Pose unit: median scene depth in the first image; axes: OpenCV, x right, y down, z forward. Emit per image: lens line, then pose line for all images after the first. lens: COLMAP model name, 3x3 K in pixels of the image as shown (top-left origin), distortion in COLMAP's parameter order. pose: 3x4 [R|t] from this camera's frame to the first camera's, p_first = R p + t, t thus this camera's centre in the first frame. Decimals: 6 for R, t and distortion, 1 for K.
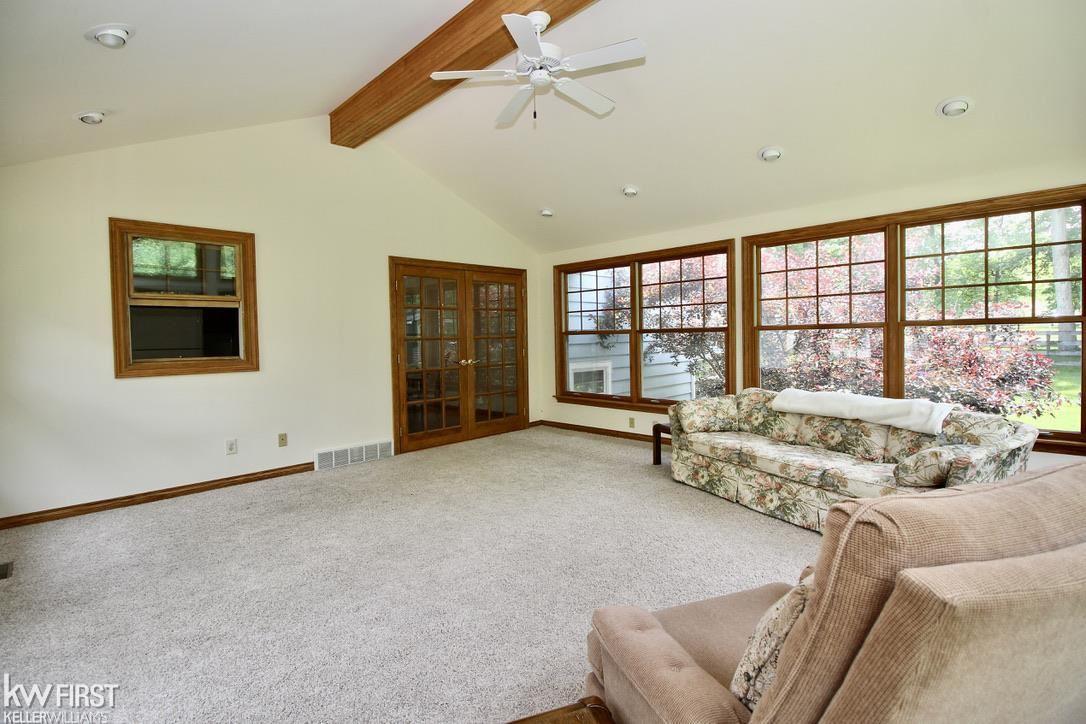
lens RADIAL K [[516.2, 0, 540.9], [0, 516.2, 349.9], [0, 0, 1]] dist [-0.016327, -0.001497]
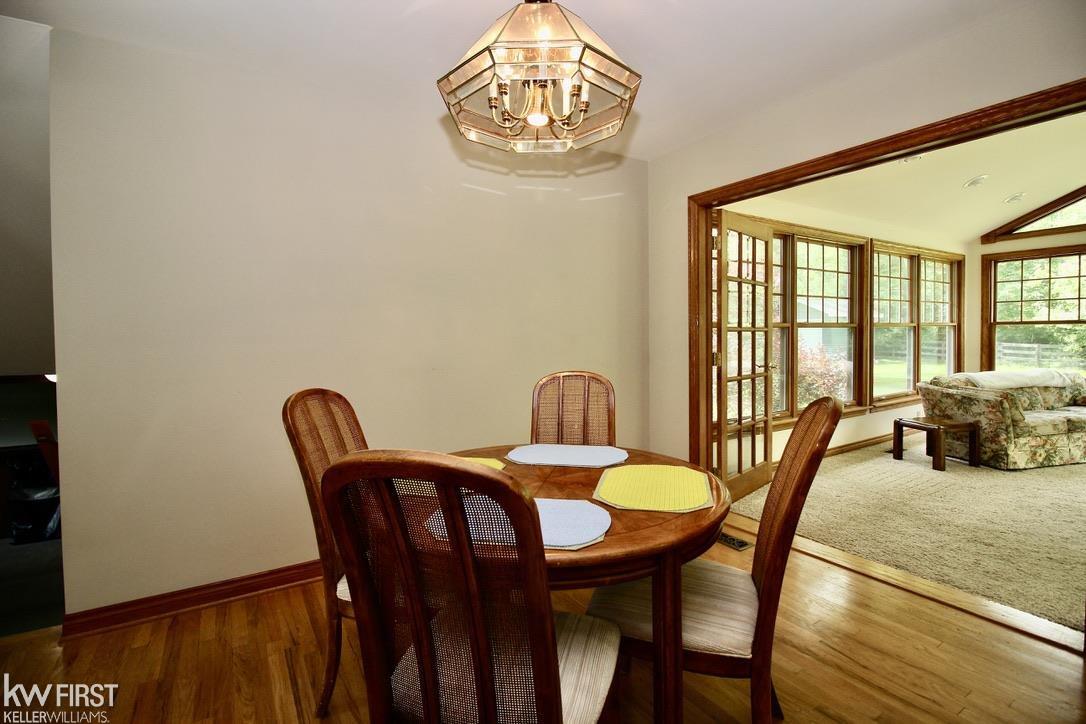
lens RADIAL K [[516.2, 0, 540.9], [0, 516.2, 349.9], [0, 0, 1]] dist [-0.016327, -0.001497]
pose [[0.207605, -0.006285, 0.978193, -0.962486], [0.037782, 0.999285, -0.001598, -0.017128], [-0.977483, 0.037290, 0.207694, 1.802565]]
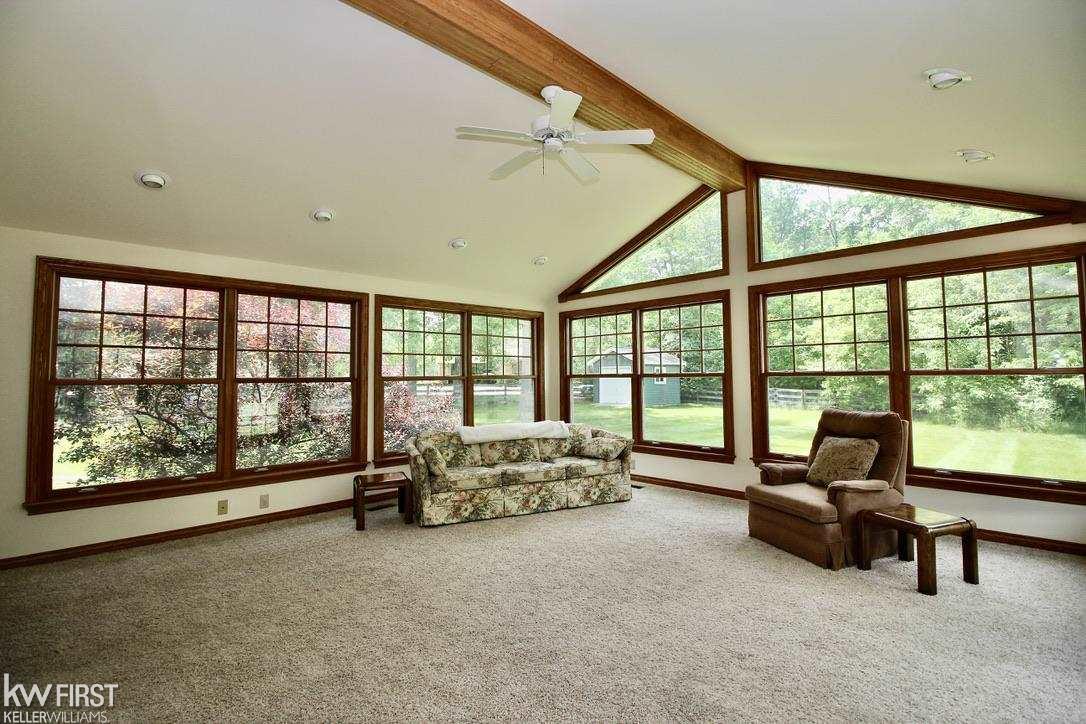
lens RADIAL K [[516.2, 0, 540.9], [0, 516.2, 349.9], [0, 0, 1]] dist [-0.016327, -0.001497]
pose [[0.002929, 0.081128, 0.996699, -0.824836], [0.044615, 0.995701, -0.081178, -0.000838], [-0.999000, 0.044706, -0.000703, 0.818791]]
